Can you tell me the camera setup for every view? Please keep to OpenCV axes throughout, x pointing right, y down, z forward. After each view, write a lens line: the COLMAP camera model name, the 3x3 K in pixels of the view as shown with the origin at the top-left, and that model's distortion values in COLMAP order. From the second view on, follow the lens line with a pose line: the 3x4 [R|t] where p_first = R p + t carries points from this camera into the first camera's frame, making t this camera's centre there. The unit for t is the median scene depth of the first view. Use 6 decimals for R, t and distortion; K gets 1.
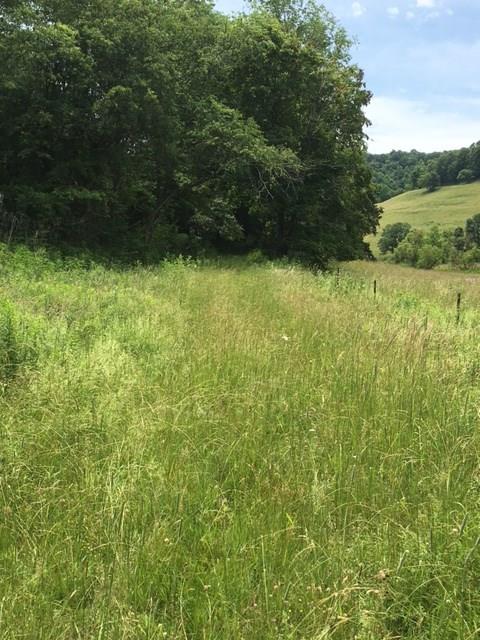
lens RADIAL K [[754.3, 0, 237.5], [0, 754.3, 315.4], [0, 0, 1]] dist [0.055888, 0.000000]
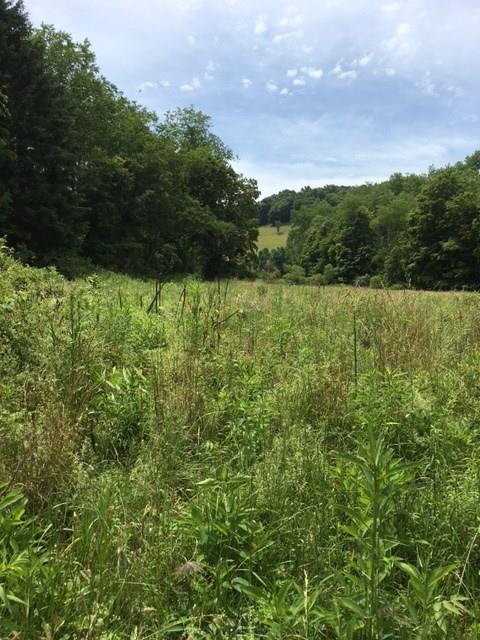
lens RADIAL K [[533.4, 0, 234.4], [0, 533.4, 326.4], [0, 0, 1]] dist [0.062146, -0.072149]
pose [[0.964463, -0.034631, 0.261940, -0.313446], [0.030194, 0.999325, 0.020946, 0.025514], [-0.262488, -0.012293, 0.964857, -0.383645]]
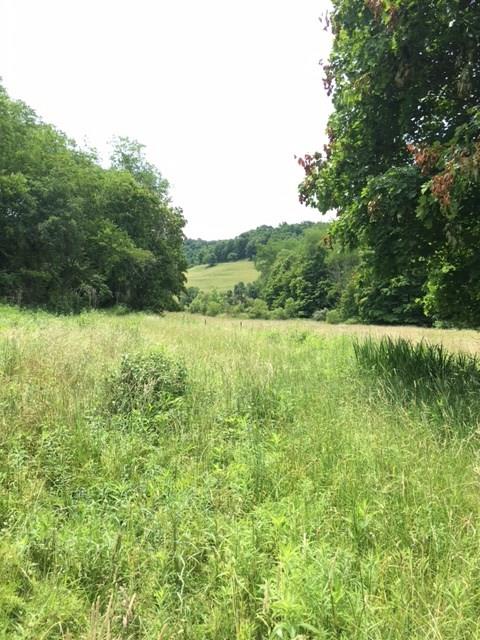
lens RADIAL K [[533.4, 0, 240.6], [0, 533.4, 321.9], [0, 0, 1]] dist [0.062146, -0.072149]
pose [[0.953921, -0.010336, 0.299881, -0.114507], [0.026349, 0.998431, -0.049404, 0.025305], [-0.298900, 0.055029, 0.952696, -0.329464]]
